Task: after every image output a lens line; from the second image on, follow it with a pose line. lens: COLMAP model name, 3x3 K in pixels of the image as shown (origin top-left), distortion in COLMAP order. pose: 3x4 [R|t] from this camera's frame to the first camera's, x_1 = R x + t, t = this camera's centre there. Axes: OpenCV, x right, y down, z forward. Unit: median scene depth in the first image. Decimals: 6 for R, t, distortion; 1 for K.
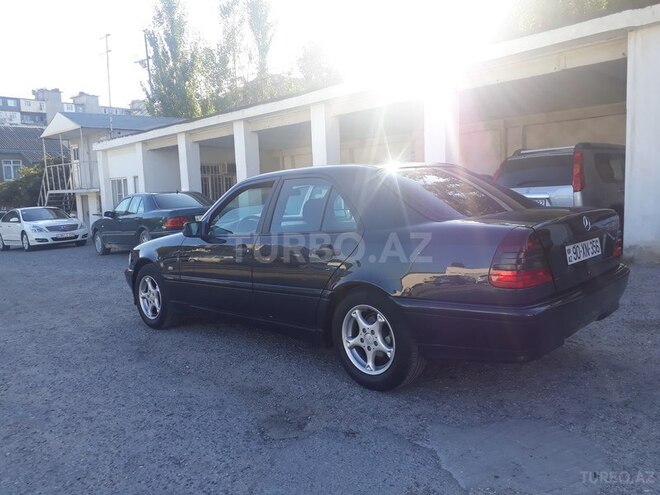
lens RADIAL K [[529.4, 0, 336.7], [0, 529.4, 248.4], [0, 0, 1]] dist [0.031486, -0.041914]
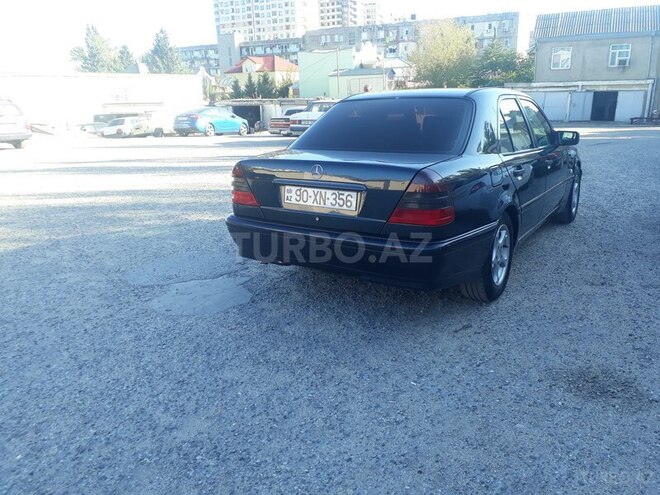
lens RADIAL K [[521.4, 0, 330.0], [0, 521.4, 247.5], [0, 0, 1]] dist [0.093826, -0.142465]
pose [[0.187677, 0.314527, -0.930511, 1.360855], [-0.094133, 0.948743, 0.301704, -0.201089], [0.977710, 0.030969, 0.207664, 0.759650]]
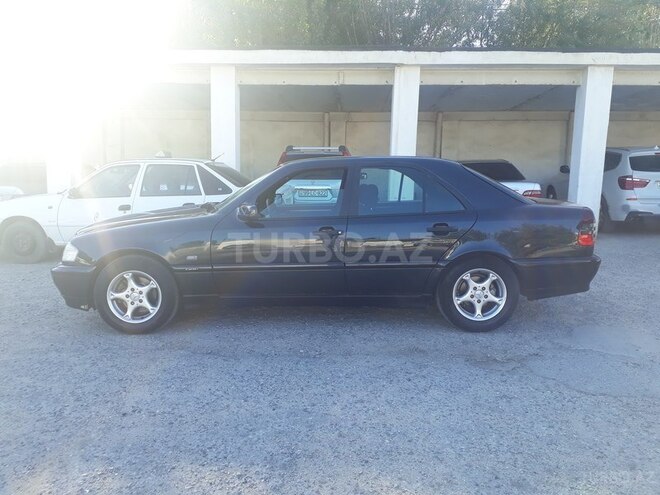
lens RADIAL K [[514.9, 0, 343.8], [0, 514.9, 266.9], [0, 0, 1]] dist [0.086029, -0.133872]
pose [[0.705900, -0.073972, 0.704439, -1.057531], [0.032649, 0.996873, 0.071963, -0.001595], [-0.707559, -0.027800, 0.706107, 0.317917]]
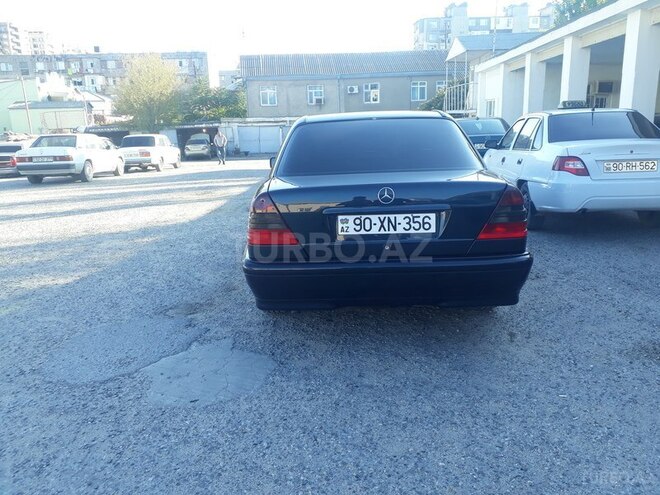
lens RADIAL K [[529.4, 0, 336.7], [0, 529.4, 248.4], [0, 0, 1]] dist [0.031486, -0.041914]
pose [[0.683026, 0.195989, -0.703607, 0.993702], [-0.084364, 0.978048, 0.190538, -0.114970], [0.725505, -0.070783, 0.684567, 0.285296]]
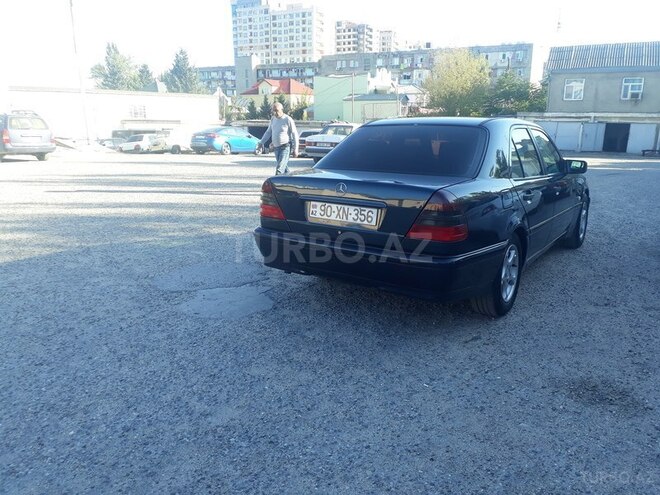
lens RADIAL K [[521.4, 0, 330.0], [0, 521.4, 247.5], [0, 0, 1]] dist [0.093826, -0.142465]
pose [[0.162111, 0.282377, -0.945507, 1.435039], [-0.123192, 0.956476, 0.264532, -0.203005], [0.979052, 0.073596, 0.189842, 0.720254]]
